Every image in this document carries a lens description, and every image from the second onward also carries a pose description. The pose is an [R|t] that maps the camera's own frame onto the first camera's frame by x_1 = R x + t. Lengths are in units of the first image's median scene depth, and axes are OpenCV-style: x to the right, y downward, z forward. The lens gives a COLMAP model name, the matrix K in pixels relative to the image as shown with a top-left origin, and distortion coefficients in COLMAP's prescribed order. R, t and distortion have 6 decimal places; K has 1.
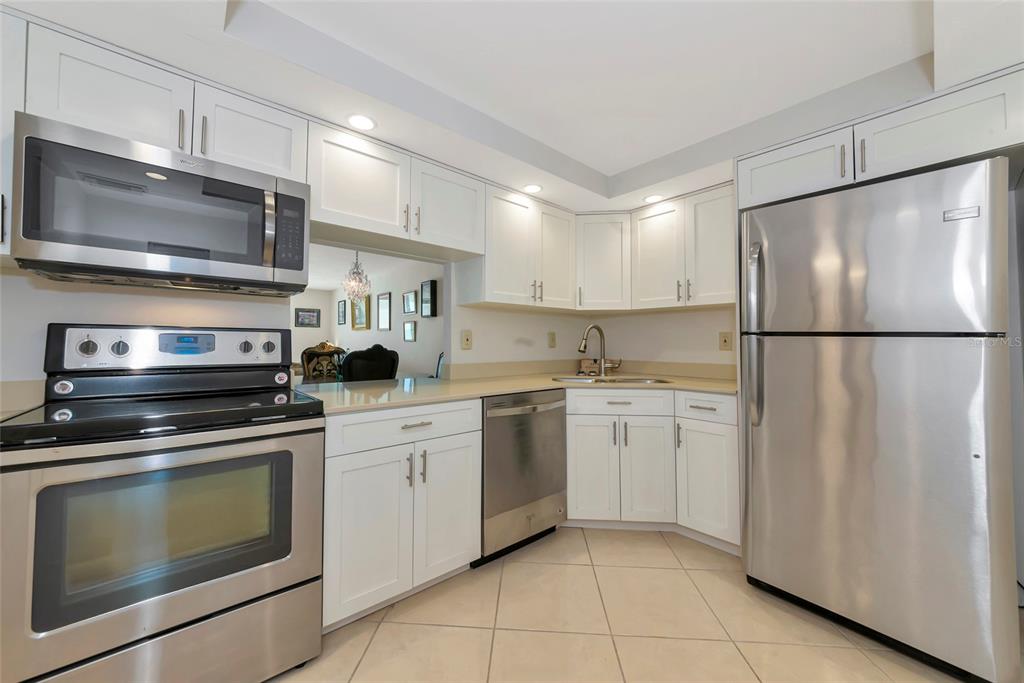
lens RADIAL K [[382.9, 0, 512.4], [0, 382.9, 333.0], [0, 0, 1]] dist [-0.001476, -0.000303]
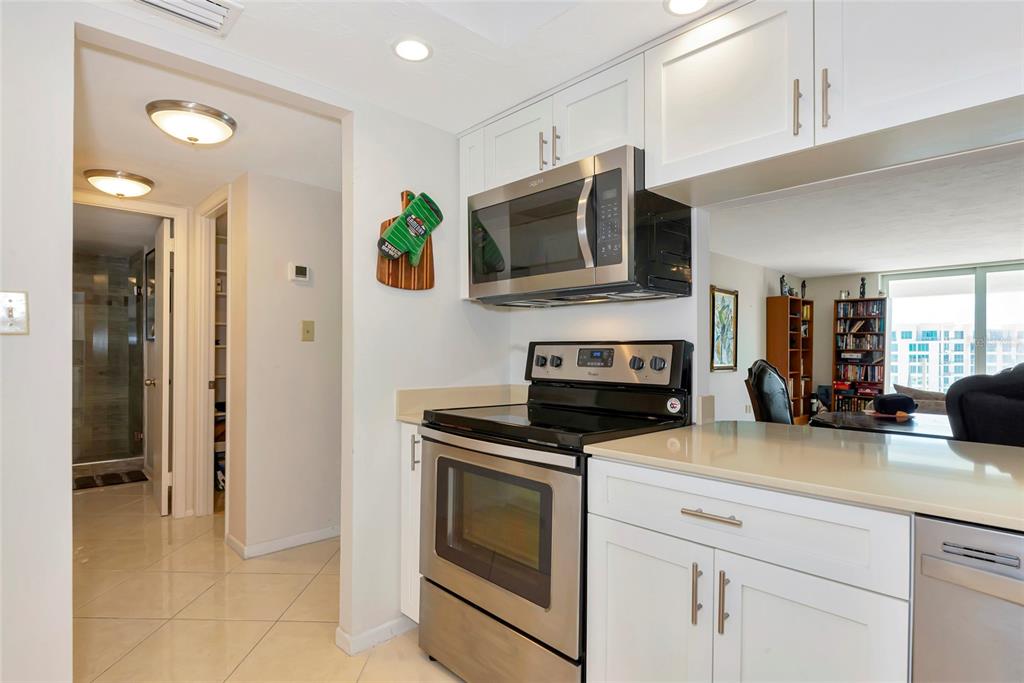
lens RADIAL K [[534.2, 0, 507.9], [0, 534.2, 353.8], [0, 0, 1]] dist [0.000323, -0.000055]
pose [[0.034610, -0.001709, -0.999399, 0.341998], [0.021266, 0.999773, -0.000974, 0.008536], [0.999175, -0.021220, 0.034638, 0.505987]]
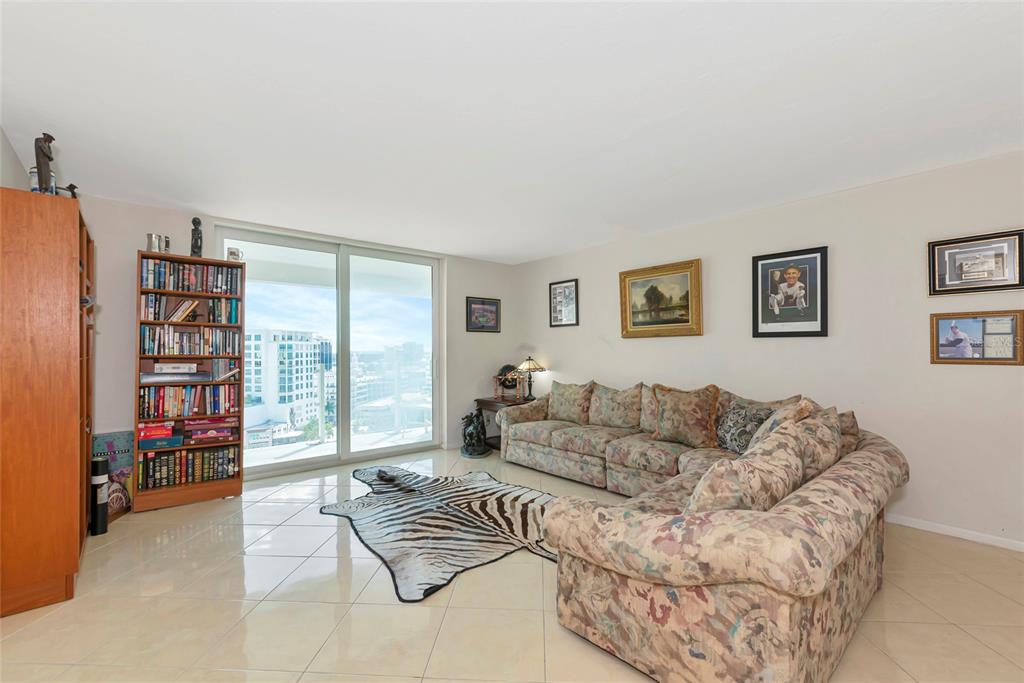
lens RADIAL K [[447.6, 0, 511.1], [0, 447.6, 347.7], [0, 0, 1]] dist [-0.000849, -0.000110]
pose [[0.999970, -0.007780, -0.000325, -1.754308], [0.007784, 0.999828, 0.016853, -0.014133], [0.000194, -0.016855, 0.999858, 1.322882]]
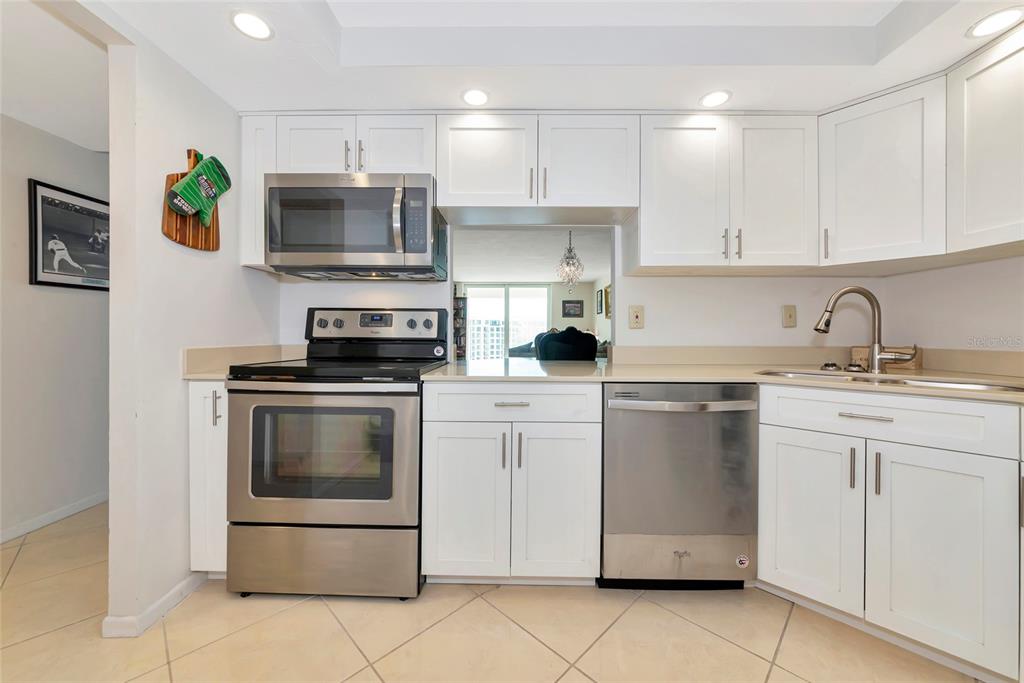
lens RADIAL K [[387.7, 0, 513.4], [0, 387.7, 335.5], [0, 0, 1]] dist [-0.001123, -0.000193]
pose [[0.744410, 0.000866, -0.667722, 0.270578], [0.016889, 0.999655, 0.020125, 0.040648], [0.667509, -0.026258, 0.744139, 0.223119]]
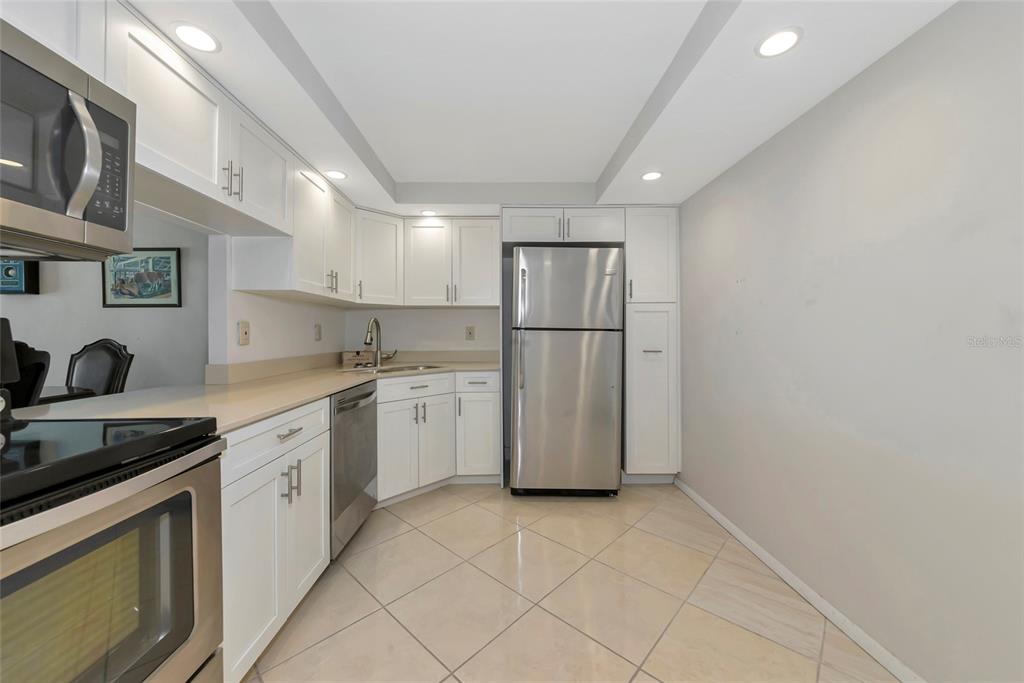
lens RADIAL K [[382.9, 0, 512.4], [0, 382.9, 333.0], [0, 0, 1]] dist [-0.001476, -0.000303]
pose [[0.636875, -0.006321, 0.770941, -0.433545], [-0.013319, 0.999727, 0.019200, -0.007150], [-0.770852, -0.022496, 0.636617, 0.047197]]
